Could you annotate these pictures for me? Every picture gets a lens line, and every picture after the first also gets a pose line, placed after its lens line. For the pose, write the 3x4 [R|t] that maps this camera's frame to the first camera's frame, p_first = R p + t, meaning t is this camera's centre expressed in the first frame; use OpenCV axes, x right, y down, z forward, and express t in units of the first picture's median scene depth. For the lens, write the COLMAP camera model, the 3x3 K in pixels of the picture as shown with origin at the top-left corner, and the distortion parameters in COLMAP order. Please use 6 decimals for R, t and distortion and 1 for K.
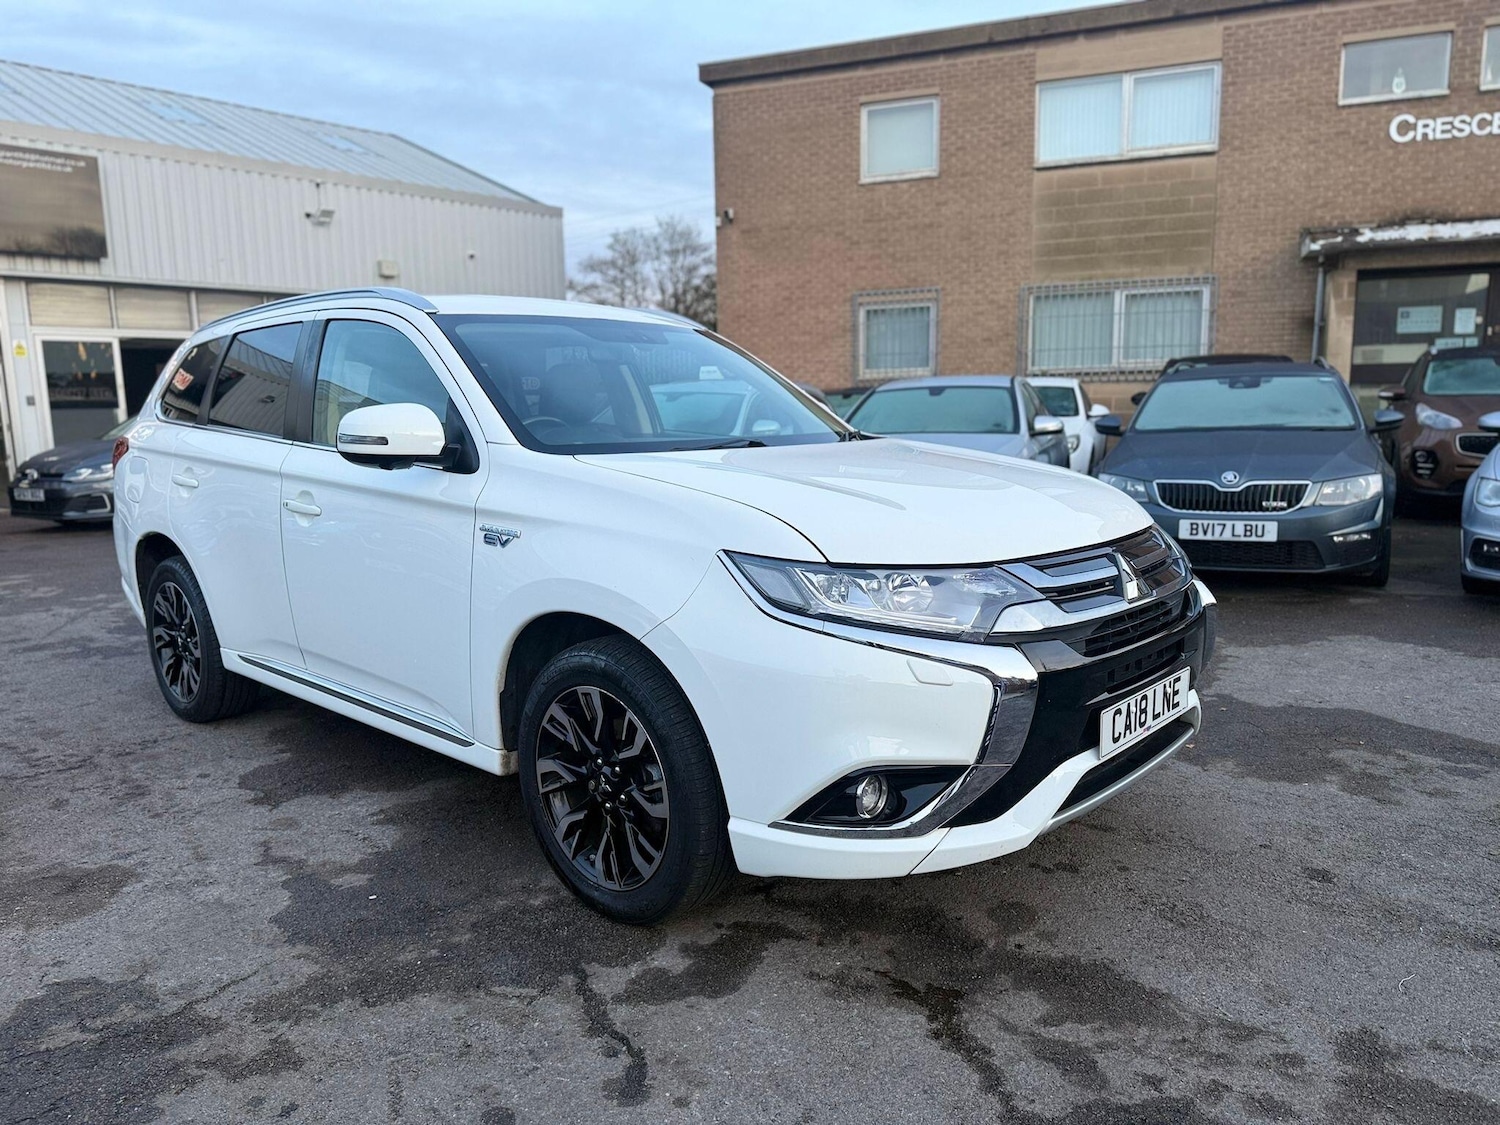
lens RADIAL K [[1092.5, 0, 743.1], [0, 1092.5, 601.3], [0, 0, 1]] dist [0.000957, 0.000040]
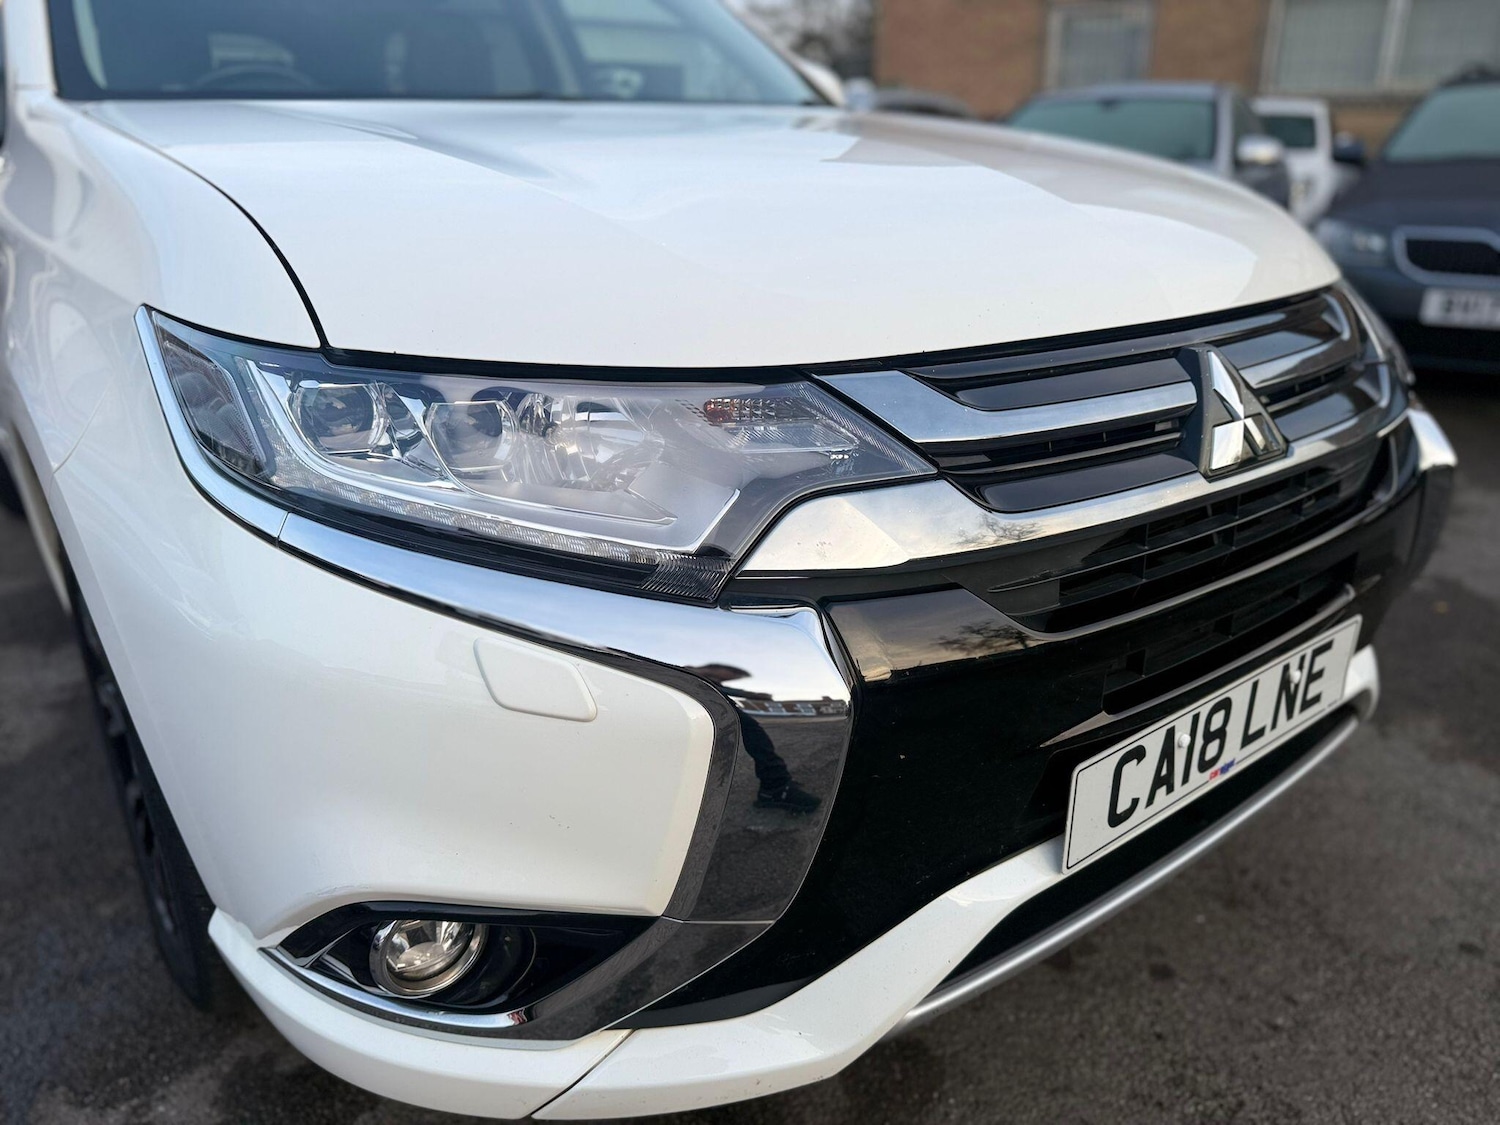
lens RADIAL K [[1070.7, 0, 746.4], [0, 1070.7, 593.1], [0, 0, 1]] dist [0.002681, -0.002163]
pose [[0.983922, 0.078489, -0.160426, 0.063966], [-0.042870, 0.975787, 0.214479, -0.008798], [0.173376, -0.204153, 0.963464, 0.148521]]
